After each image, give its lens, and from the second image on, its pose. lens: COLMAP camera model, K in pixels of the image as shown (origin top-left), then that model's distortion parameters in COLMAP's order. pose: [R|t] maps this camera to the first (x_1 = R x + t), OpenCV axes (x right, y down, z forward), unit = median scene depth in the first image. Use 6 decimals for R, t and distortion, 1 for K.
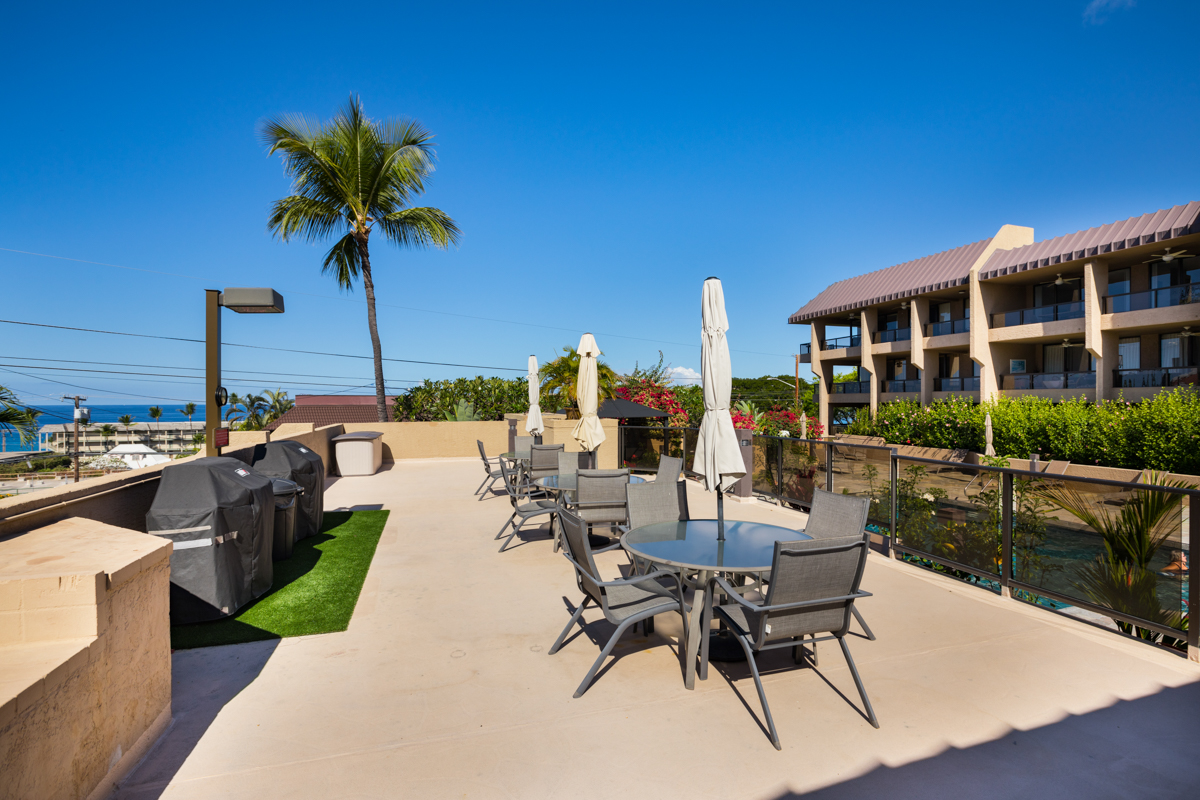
lens RADIAL K [[558.8, 0, 600.0], [0, 558.8, 400.0], [0, 0, 1]] dist [-0.001271, -0.000192]
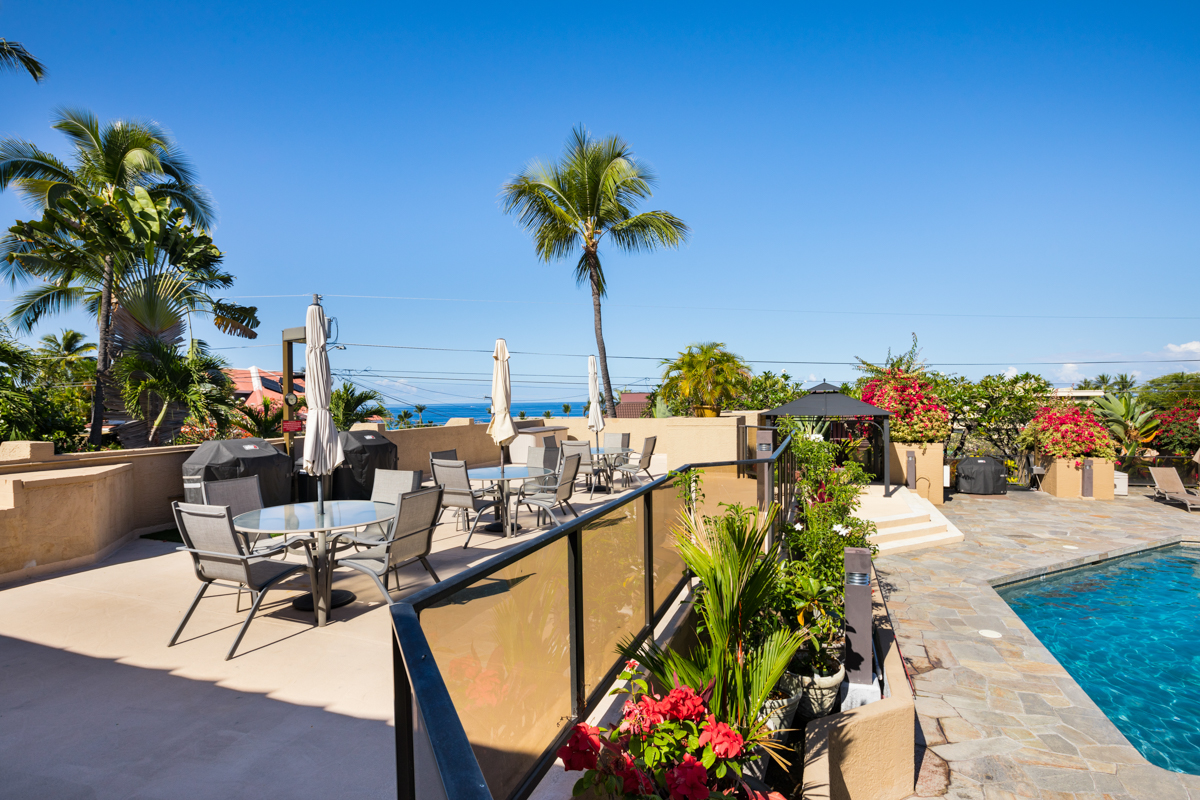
lens RADIAL K [[600.7, 0, 587.6], [0, 600.7, 399.8], [0, 0, 1]] dist [0.011672, 0.001465]
pose [[0.804360, -0.007742, -0.594092, 0.271739], [0.012021, 0.999922, 0.003245, -0.000593], [0.594021, -0.009752, 0.804390, 0.039497]]
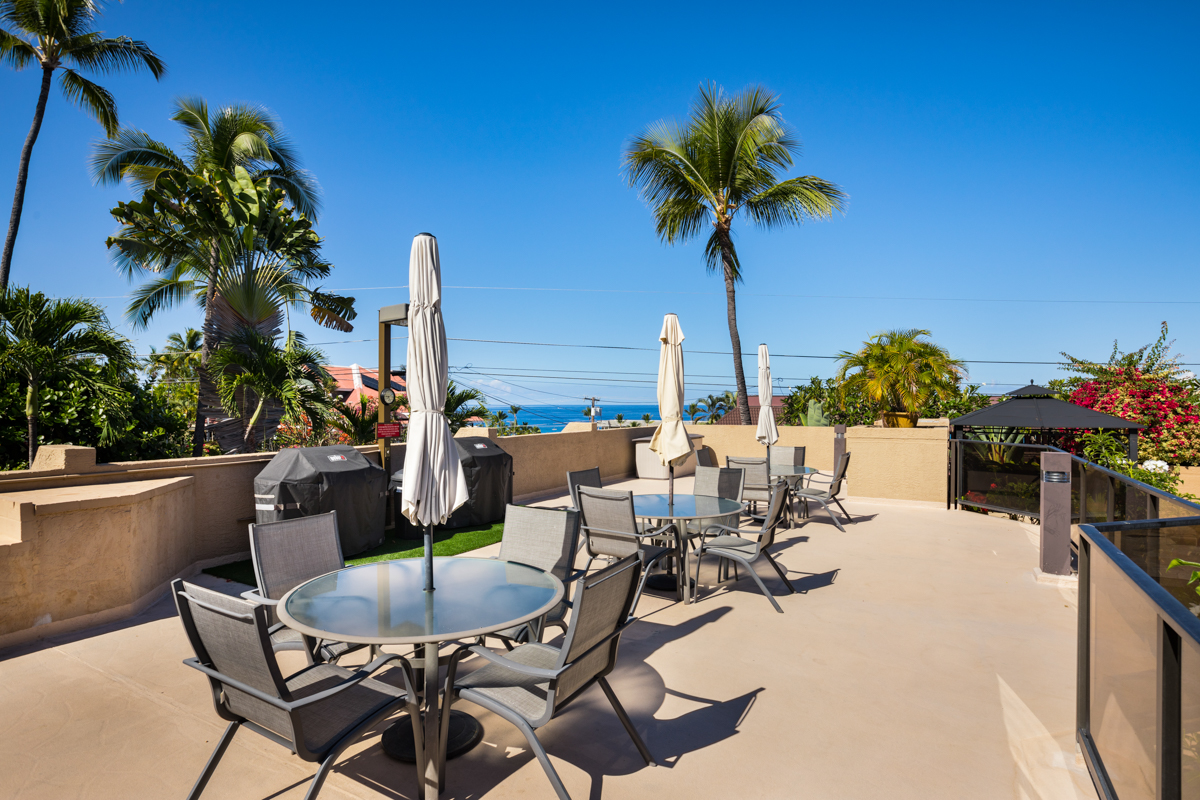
lens RADIAL K [[636.8, 0, 600.0], [0, 636.8, 400.0], [0, 0, 1]] dist [-0.002636, 0.000029]
pose [[0.714328, 0.000477, -0.699810, 0.176513], [-0.001518, 0.999998, -0.000867, 0.000006], [0.699809, 0.001681, 0.714328, 0.090344]]
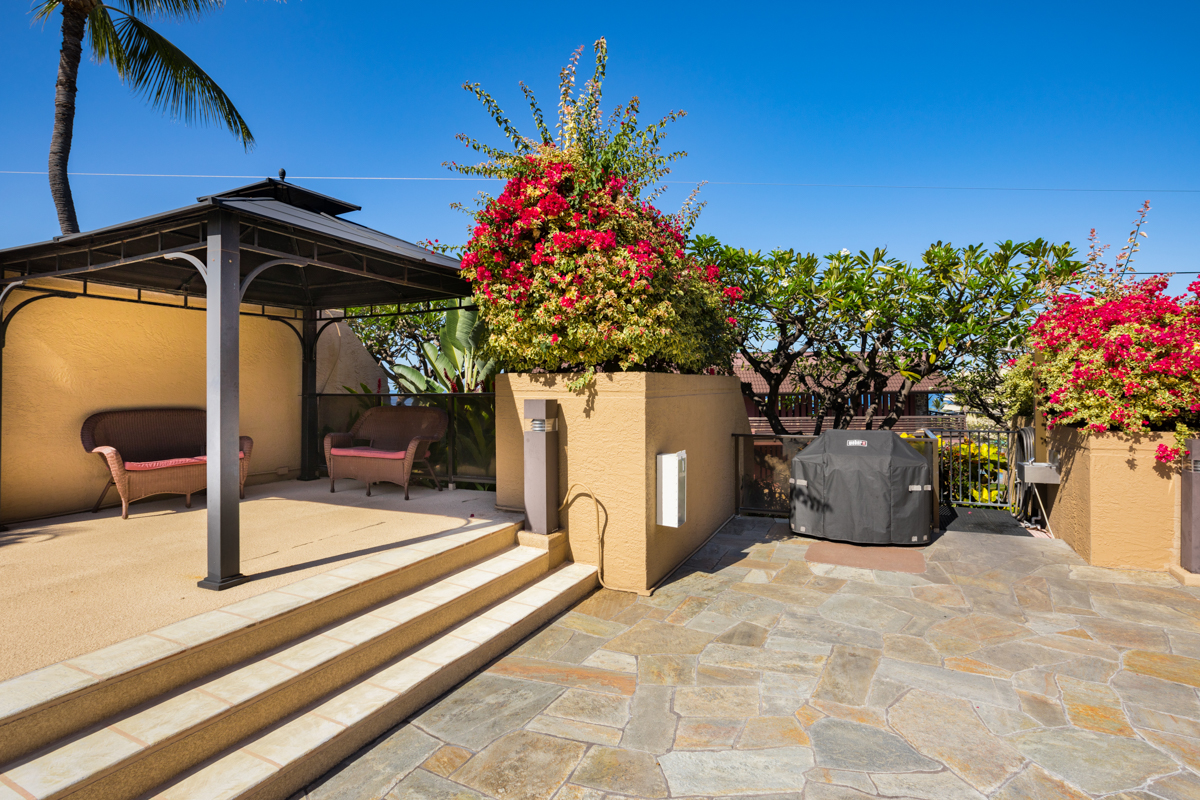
lens RADIAL K [[572.8, 0, 599.2], [0, 572.8, 384.2], [0, 0, 1]] dist [0.000249, -0.000099]
pose [[0.740810, -0.009418, -0.671649, 0.309665], [0.004431, 0.999948, -0.009134, 0.082208], [0.671700, 0.003791, 0.740813, 0.900383]]
